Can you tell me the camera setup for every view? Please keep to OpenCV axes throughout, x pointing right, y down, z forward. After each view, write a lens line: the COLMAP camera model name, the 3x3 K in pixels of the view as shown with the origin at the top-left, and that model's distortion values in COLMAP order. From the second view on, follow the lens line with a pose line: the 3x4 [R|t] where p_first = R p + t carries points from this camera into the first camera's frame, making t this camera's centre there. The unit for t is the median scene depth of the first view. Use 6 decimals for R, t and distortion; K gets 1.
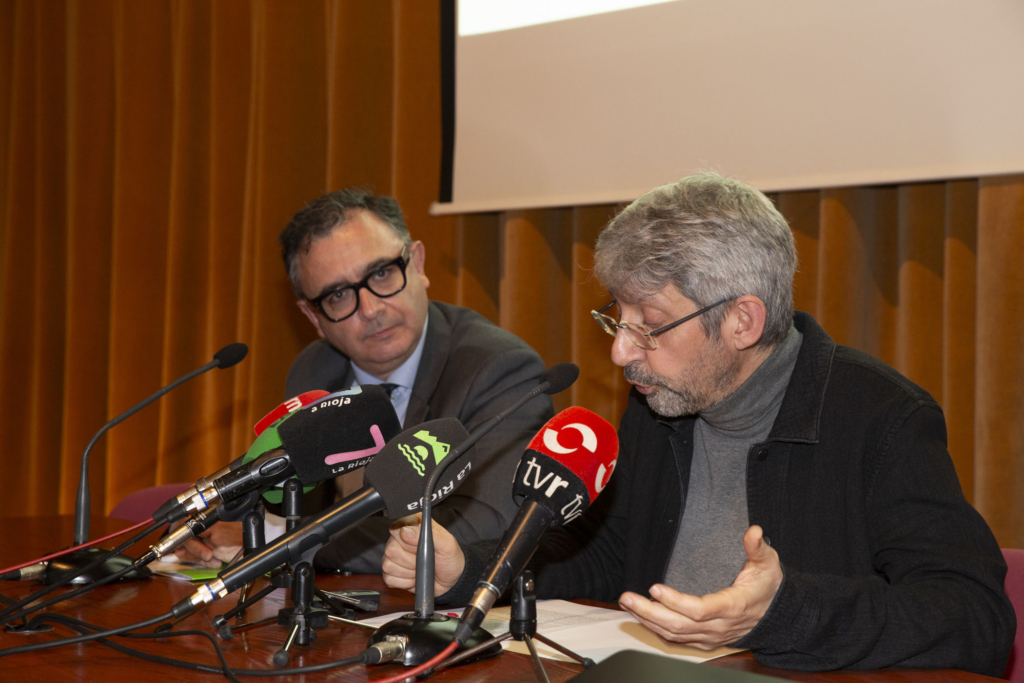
lens RADIAL K [[2067.2, 0, 512.0], [0, 2067.2, 341.5], [0, 0, 1]] dist [0.019497, -0.059589]
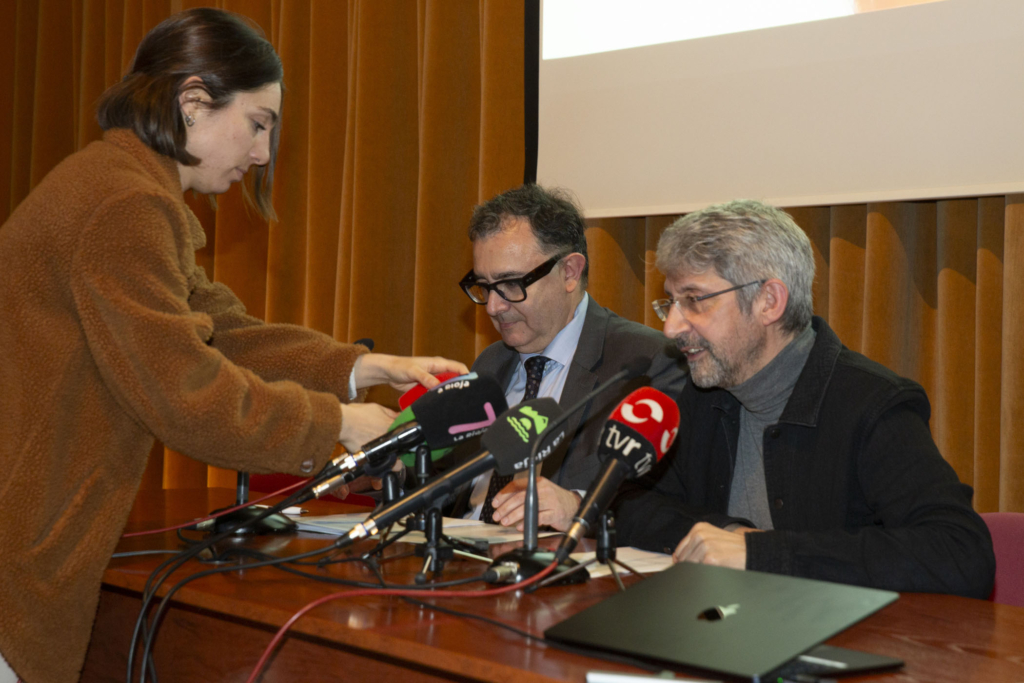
lens RADIAL K [[2067.2, 0, 512.0], [0, 2067.2, 341.5], [0, 0, 1]] dist [0.019497, -0.059589]
pose [[0.999382, 0.003959, -0.034940, -0.007911], [-0.003923, 0.999992, 0.001105, 0.001396], [0.034944, -0.000967, 0.999389, -0.283925]]
